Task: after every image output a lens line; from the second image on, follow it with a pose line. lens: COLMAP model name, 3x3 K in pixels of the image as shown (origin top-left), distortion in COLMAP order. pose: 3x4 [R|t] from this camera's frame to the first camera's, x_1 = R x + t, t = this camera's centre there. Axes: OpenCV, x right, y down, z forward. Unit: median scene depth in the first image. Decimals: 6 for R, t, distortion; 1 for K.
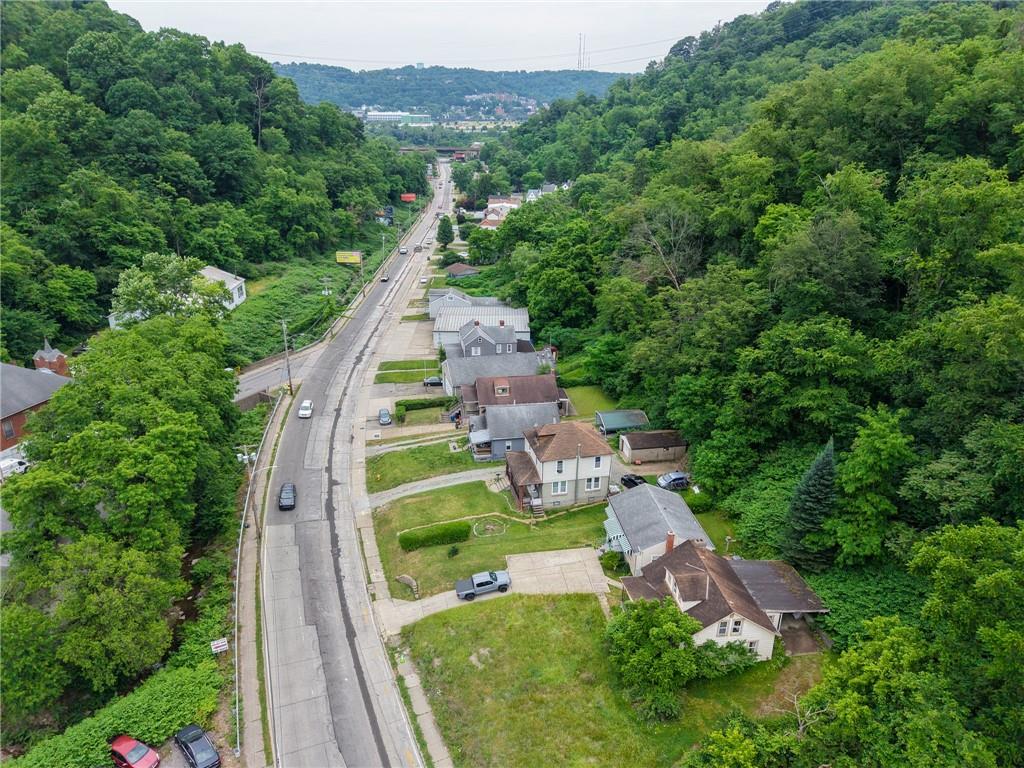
lens RADIAL K [[686.6, 0, 512.0], [0, 686.6, 384.0], [0, 0, 1]] dist [0.001640, -0.001902]
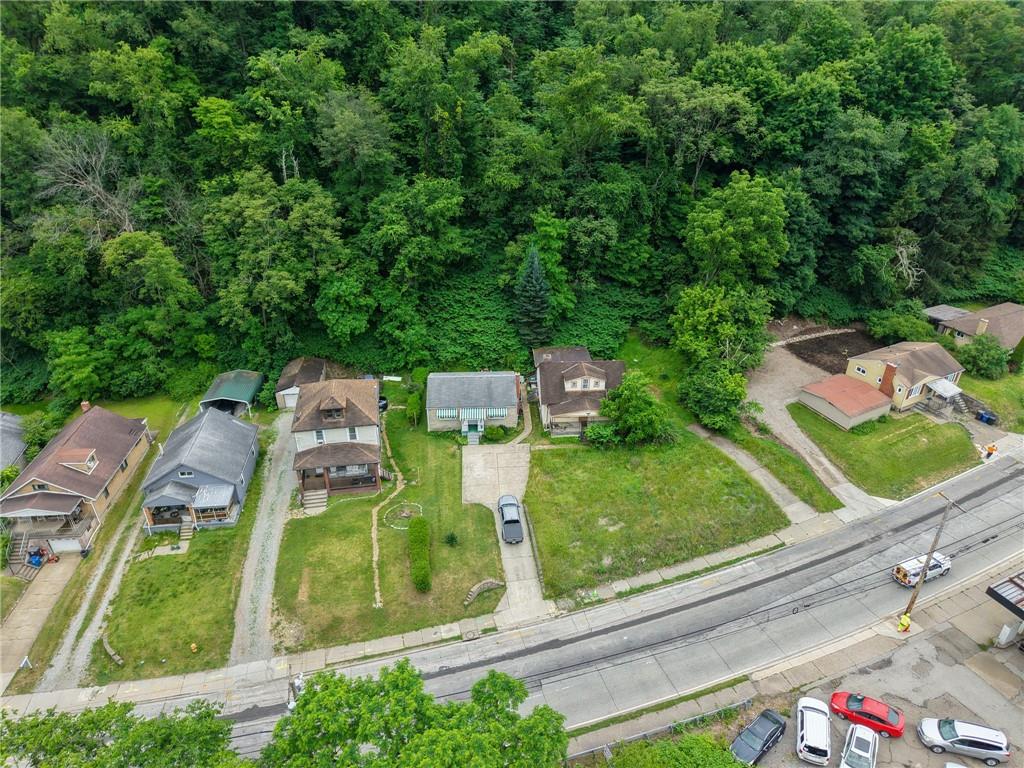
lens RADIAL K [[686.6, 0, 512.0], [0, 686.6, 384.0], [0, 0, 1]] dist [0.001640, -0.001902]
pose [[0.077777, -0.503754, 0.860339, -0.816222], [0.377945, 0.813439, 0.442125, -0.303434], [-0.922555, 0.290774, 0.253658, 0.735036]]
